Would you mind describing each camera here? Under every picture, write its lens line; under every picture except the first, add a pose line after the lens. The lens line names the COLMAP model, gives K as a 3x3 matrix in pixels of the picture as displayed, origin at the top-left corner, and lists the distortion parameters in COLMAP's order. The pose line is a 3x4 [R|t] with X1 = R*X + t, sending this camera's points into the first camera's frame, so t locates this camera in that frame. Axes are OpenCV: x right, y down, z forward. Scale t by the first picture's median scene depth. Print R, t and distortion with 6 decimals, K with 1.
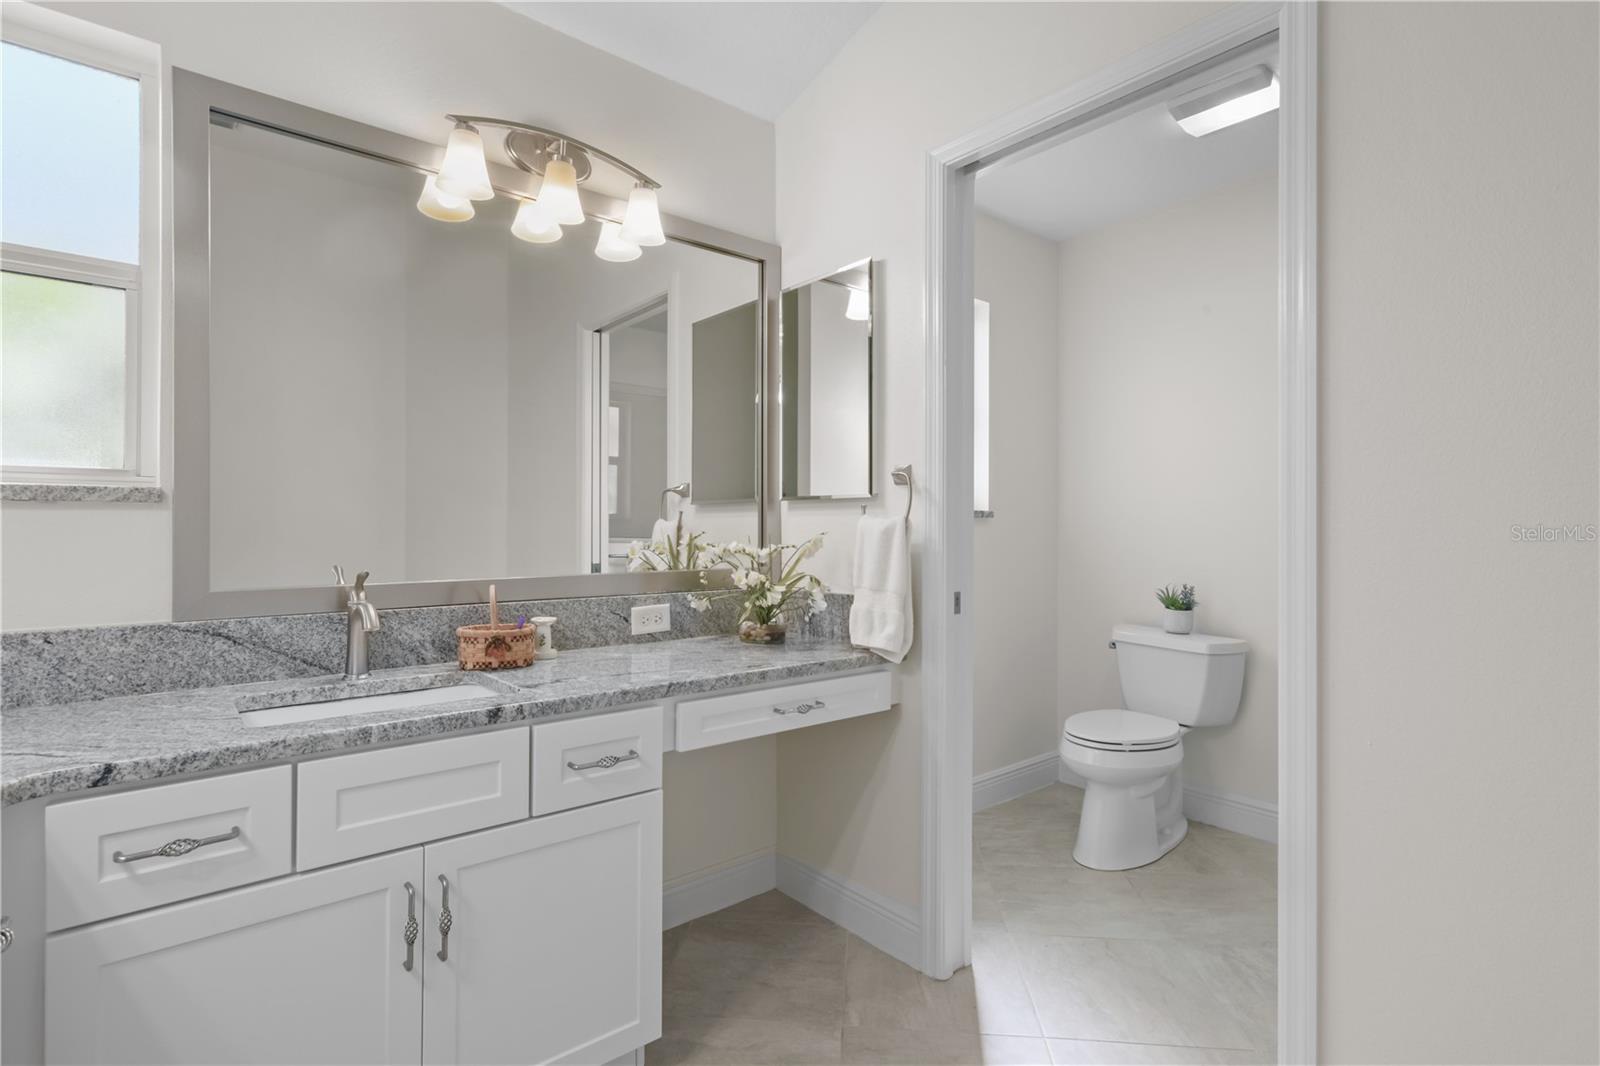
lens RADIAL K [[774.3, 0, 794.9], [0, 774.3, 534.1], [0, 0, 1]] dist [-0.004863, 0.006192]
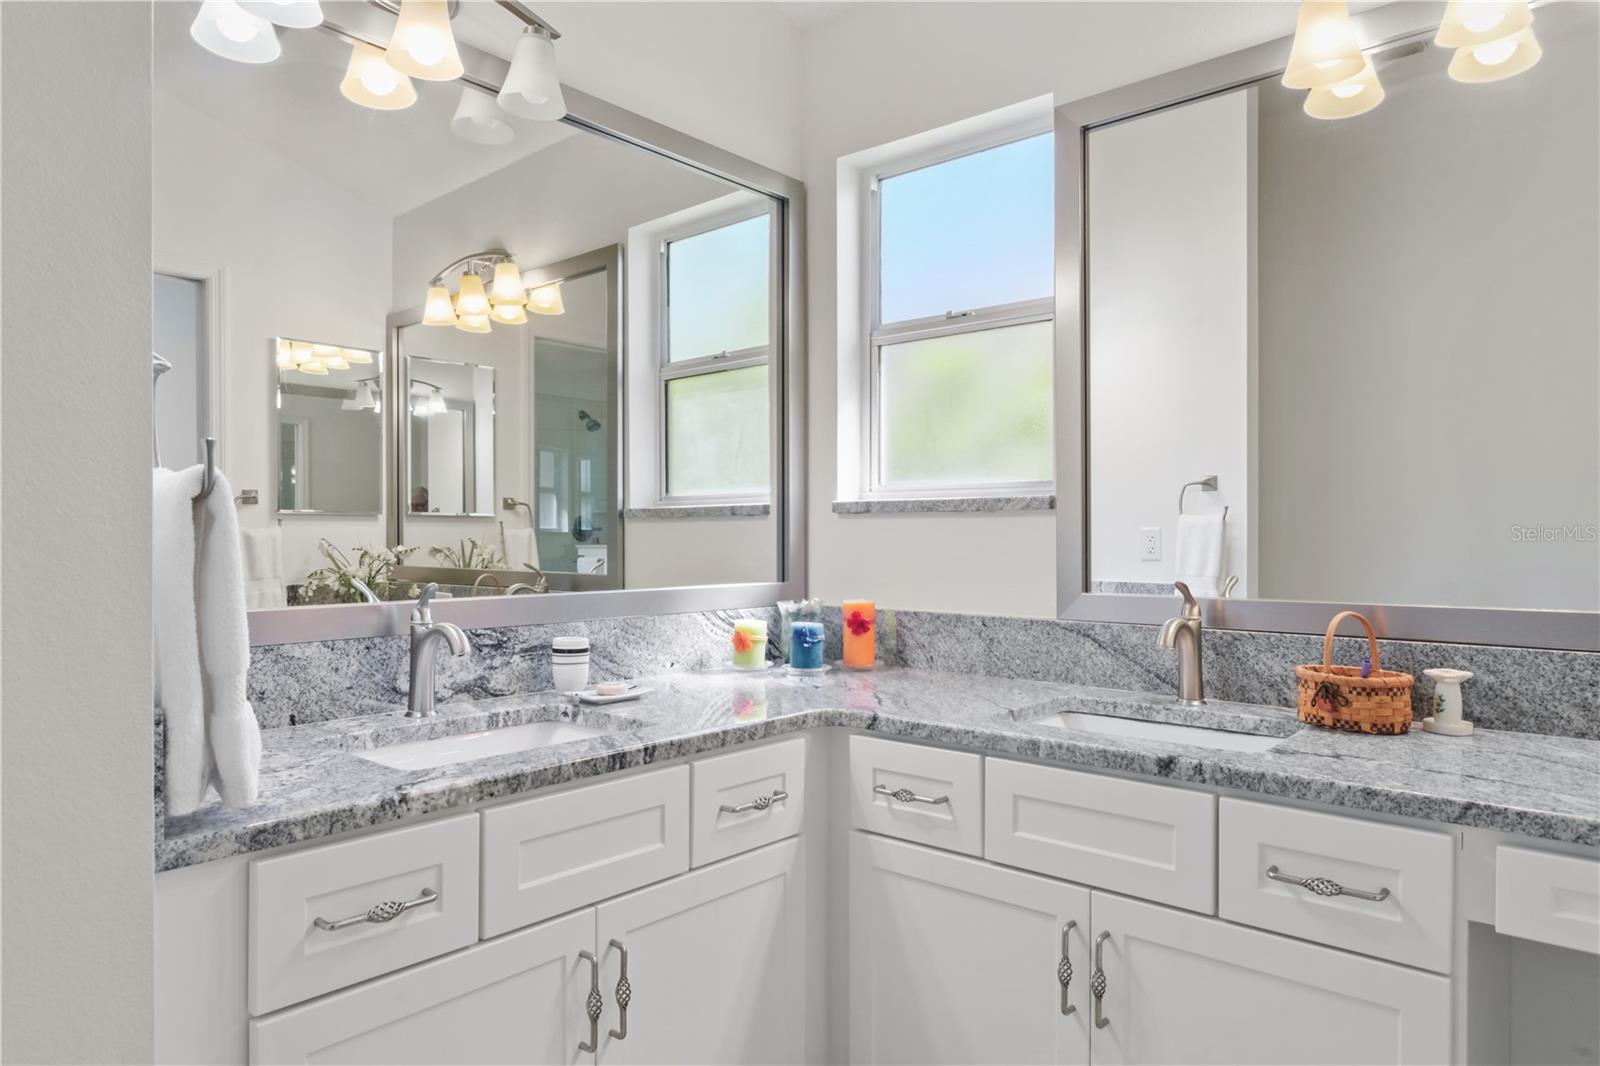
lens RADIAL K [[1028.1, 0, 794.3], [0, 1028.1, 529.6], [0, 0, 1]] dist [0.009372, -0.003903]
pose [[0.149184, -0.000882, -0.988809, 0.553066], [-0.001938, 0.999997, -0.001184, -0.009022], [0.988807, 0.002093, 0.149182, 0.412135]]
